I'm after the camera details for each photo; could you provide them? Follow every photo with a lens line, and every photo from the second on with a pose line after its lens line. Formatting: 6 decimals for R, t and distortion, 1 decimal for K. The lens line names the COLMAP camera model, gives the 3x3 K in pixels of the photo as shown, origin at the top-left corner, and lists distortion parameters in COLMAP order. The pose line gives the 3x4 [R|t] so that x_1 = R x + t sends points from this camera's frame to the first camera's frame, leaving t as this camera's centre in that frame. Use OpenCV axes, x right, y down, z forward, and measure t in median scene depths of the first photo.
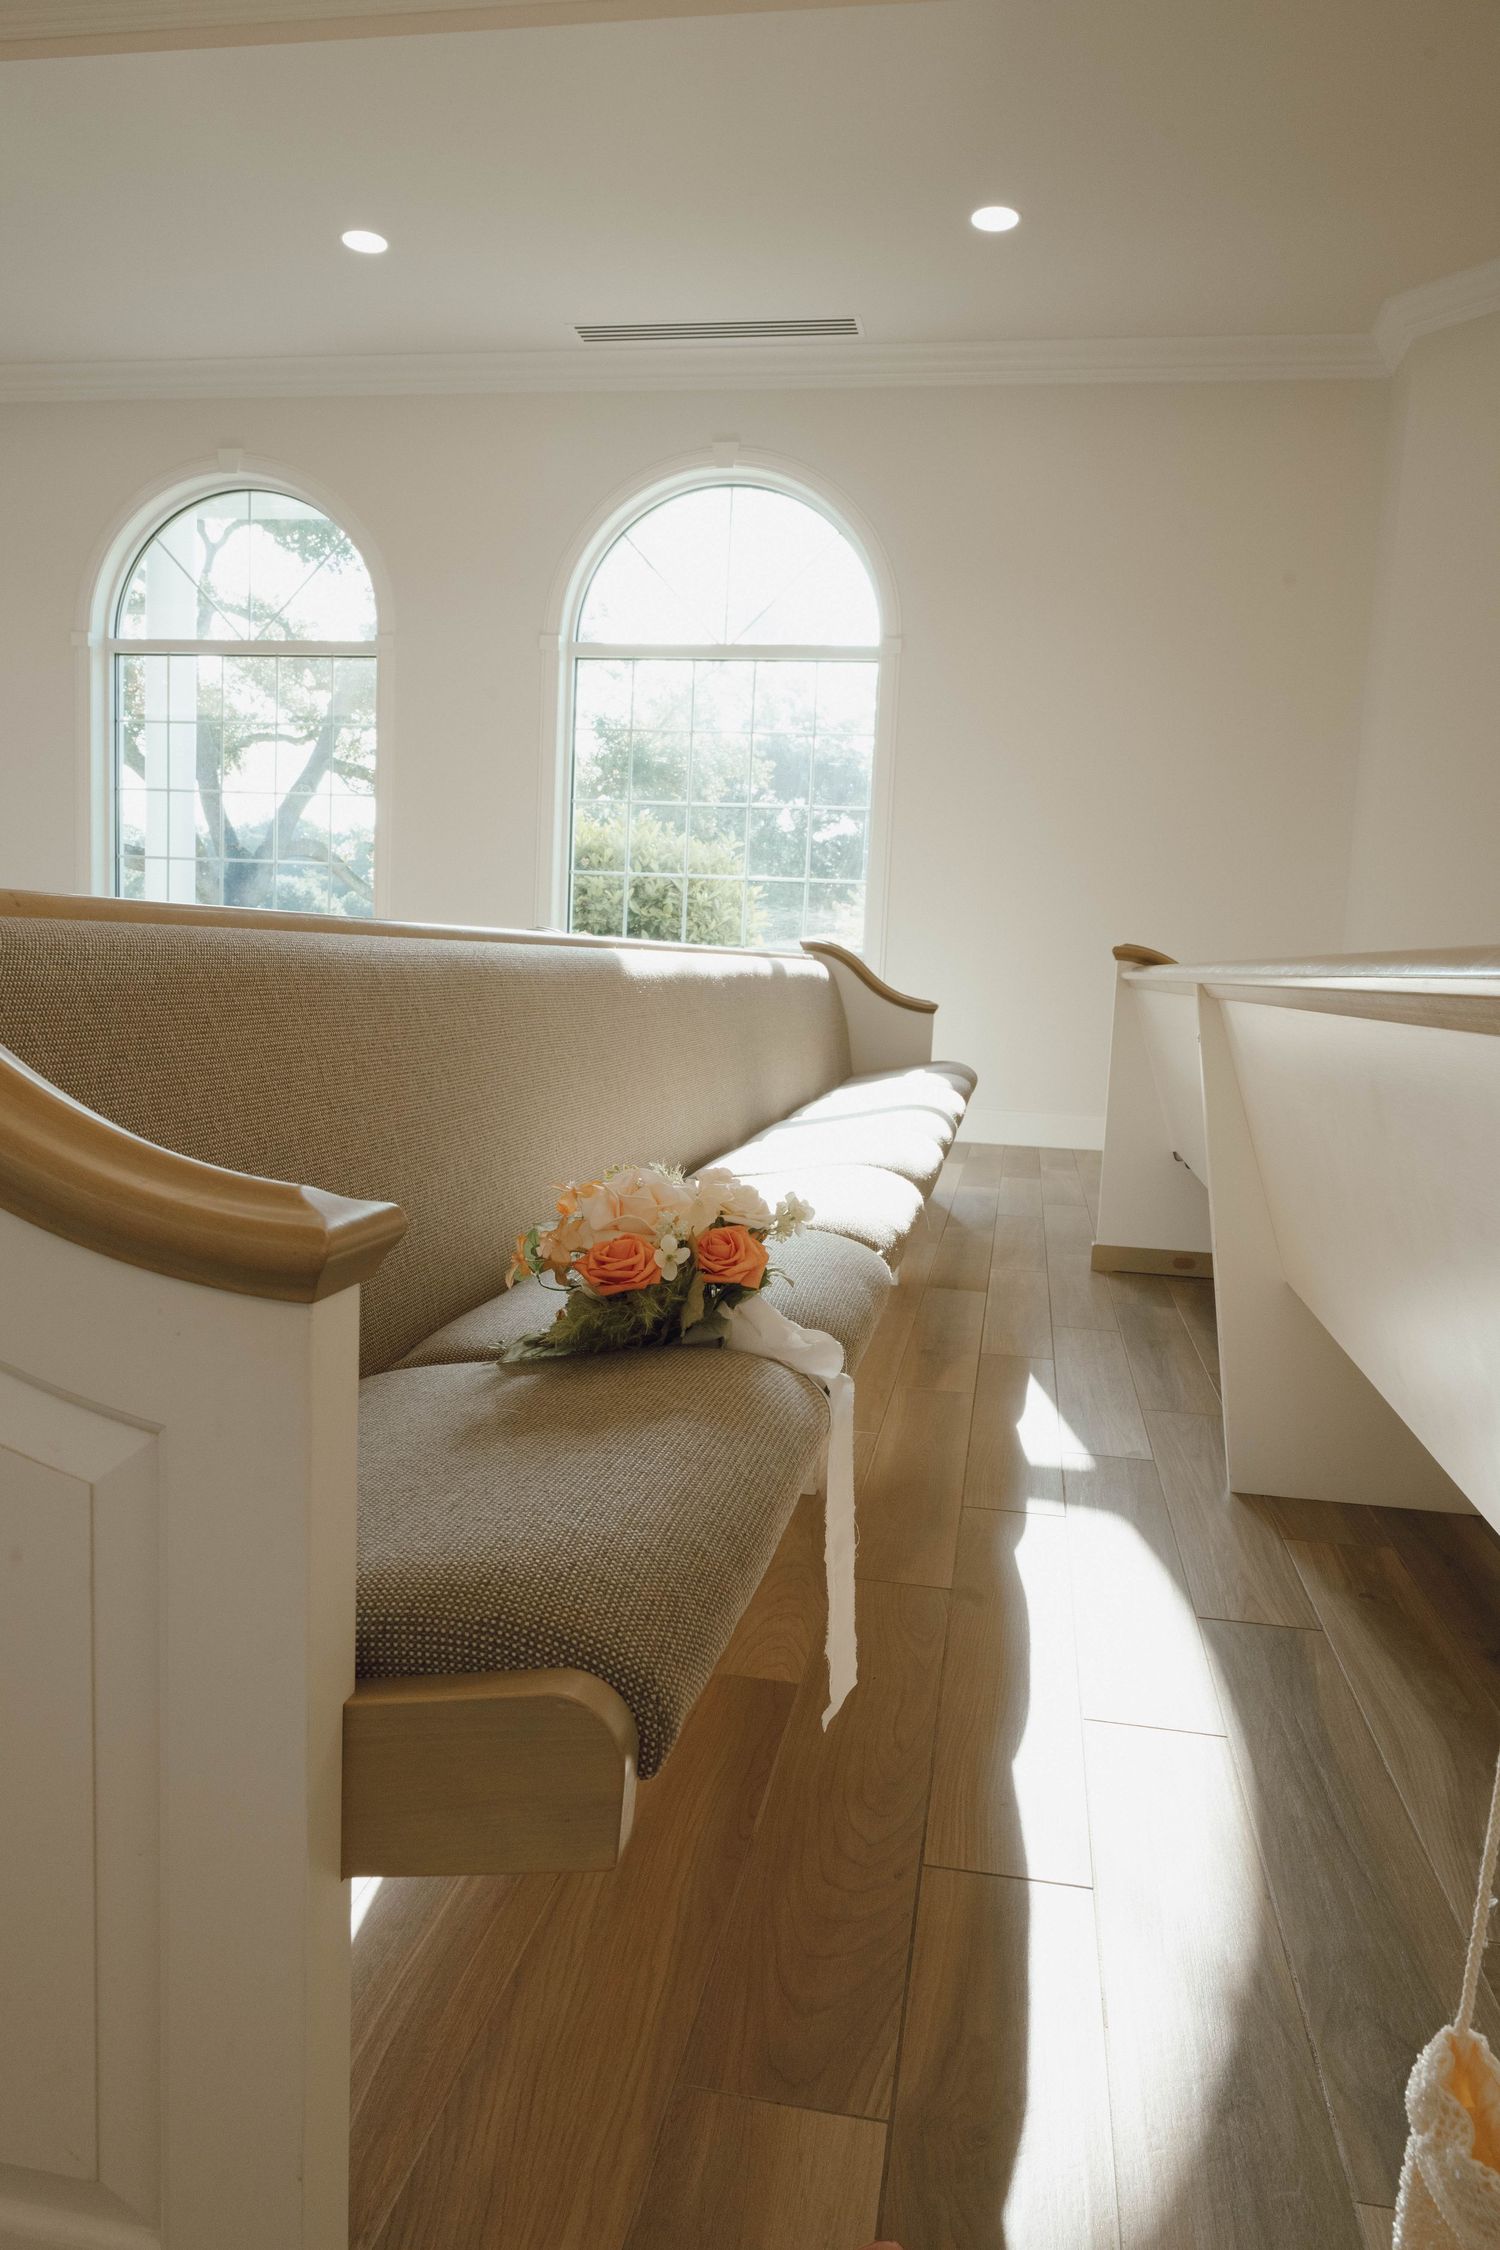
lens RADIAL K [[1534.4, 0, 750.0], [0, 1534.4, 1125.0], [0, 0, 1]] dist [0.000708, -0.000122]
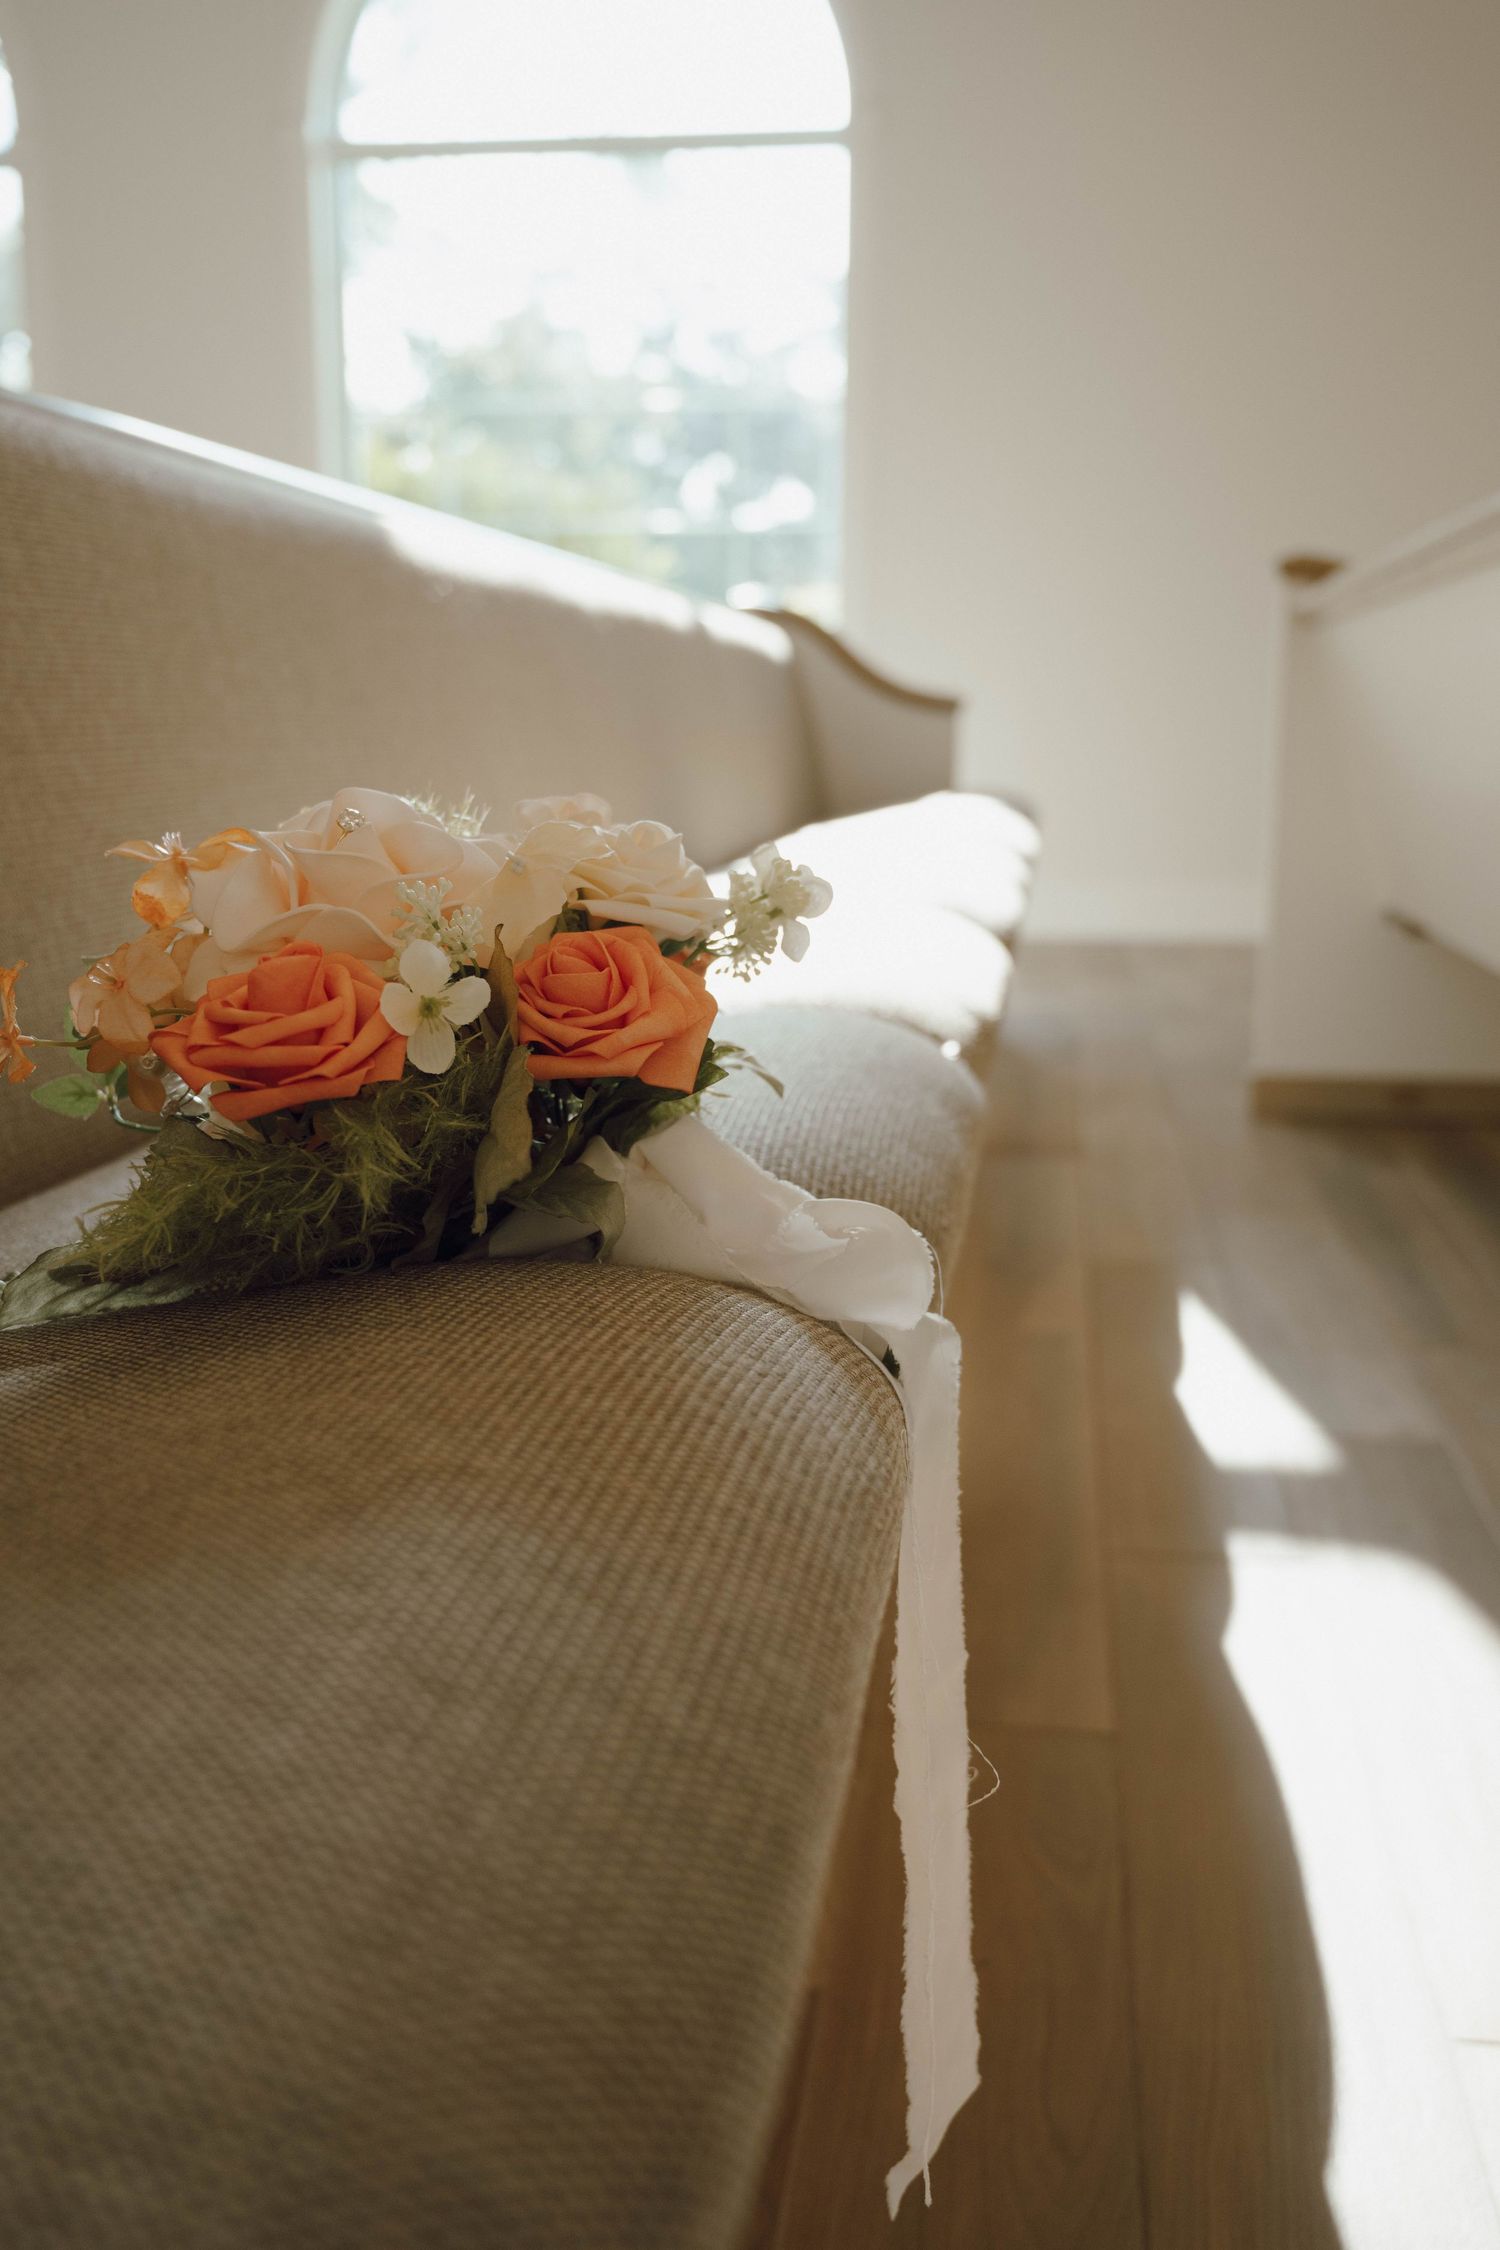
lens RADIAL K [[2142.2, 0, 750.0], [0, 2142.2, 1125.0], [0, 0, 1]] dist [0.110949, 0.004109]
pose [[0.998433, -0.043636, 0.035040, 0.001163], [0.040916, 0.996349, 0.074930, 0.076756], [-0.038182, -0.073379, 0.996573, 0.496089]]
